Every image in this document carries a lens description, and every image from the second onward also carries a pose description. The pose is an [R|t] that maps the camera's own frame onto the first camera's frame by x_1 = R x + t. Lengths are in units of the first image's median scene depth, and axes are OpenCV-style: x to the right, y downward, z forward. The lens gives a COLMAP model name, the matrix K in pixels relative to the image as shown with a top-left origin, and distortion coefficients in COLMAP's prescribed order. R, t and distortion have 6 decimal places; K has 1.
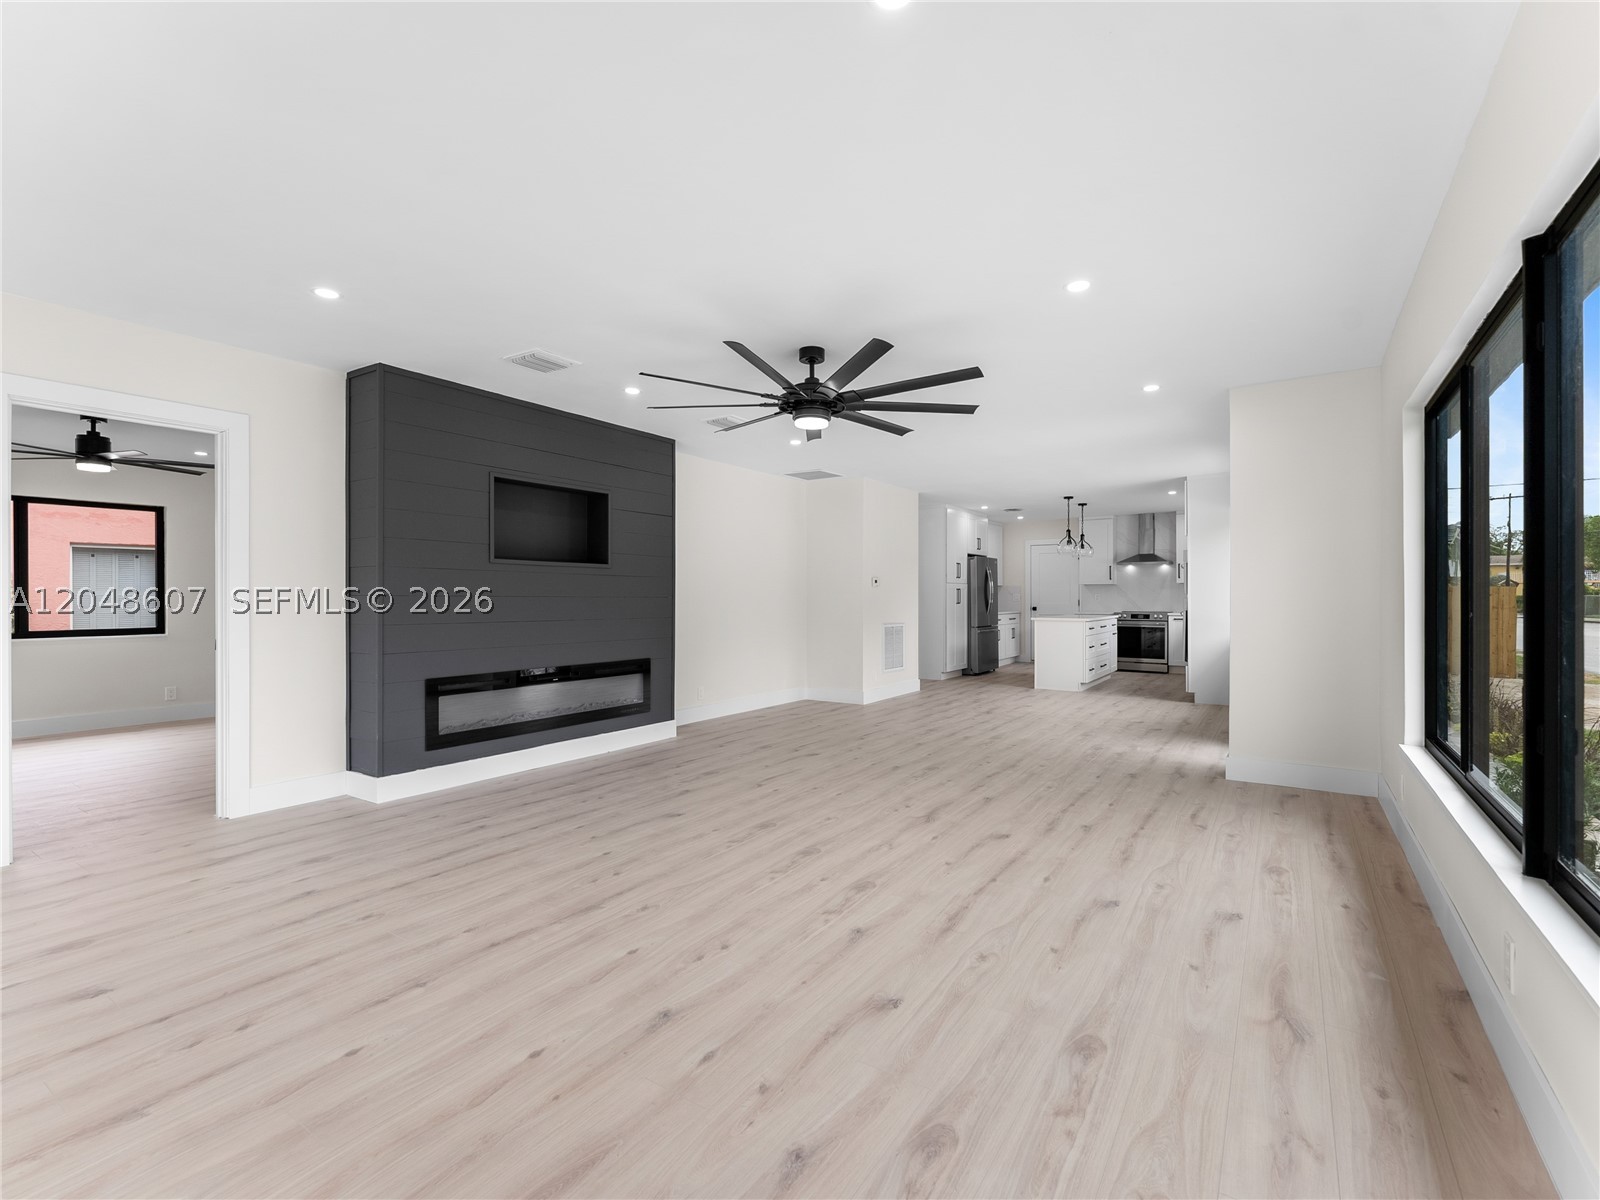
lens RADIAL K [[720.2, 0, 797.7], [0, 720.2, 602.3], [0, 0, 1]] dist [0.003511, -0.000912]
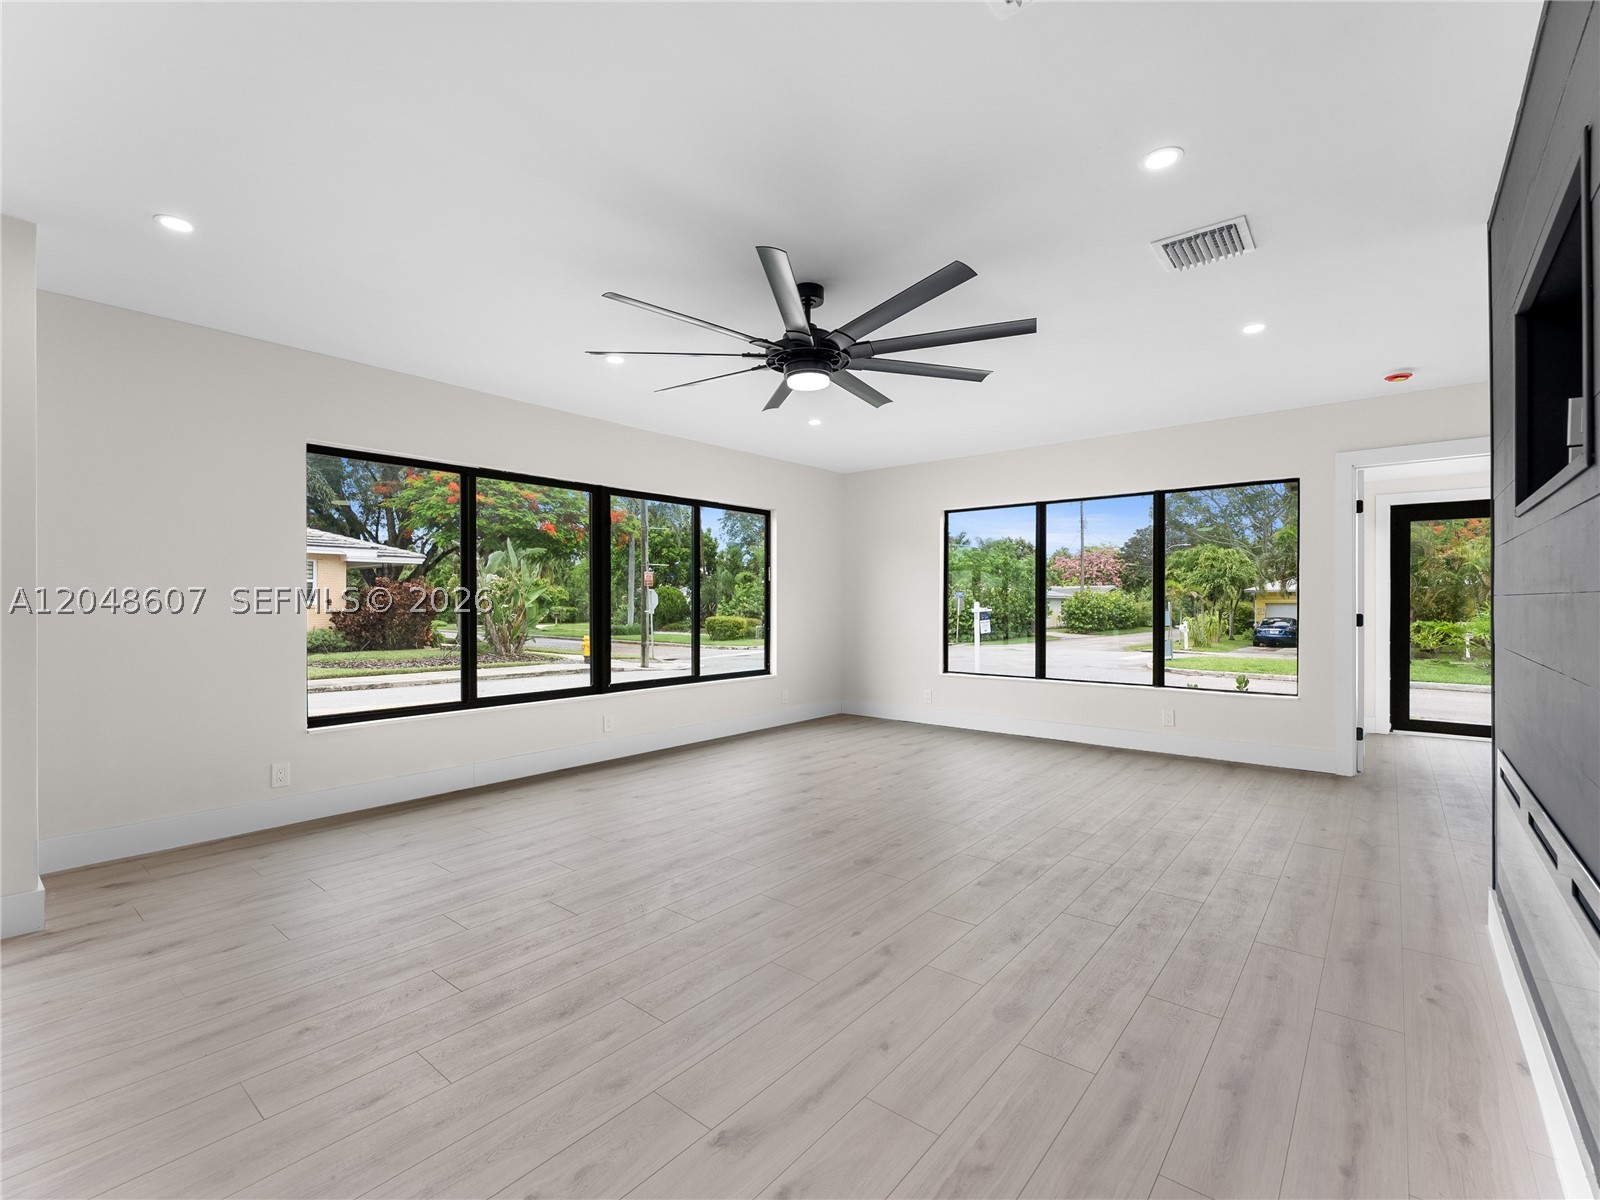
lens RADIAL K [[720.2, 0, 804.8], [0, 720.2, 599.4], [0, 0, 1]] dist [0.003511, -0.000912]
pose [[-0.996246, 0.003160, 0.086510, -0.048122], [0.003096, 0.999995, -0.000871, -0.007163], [-0.086512, -0.000600, -0.996251, 1.917204]]
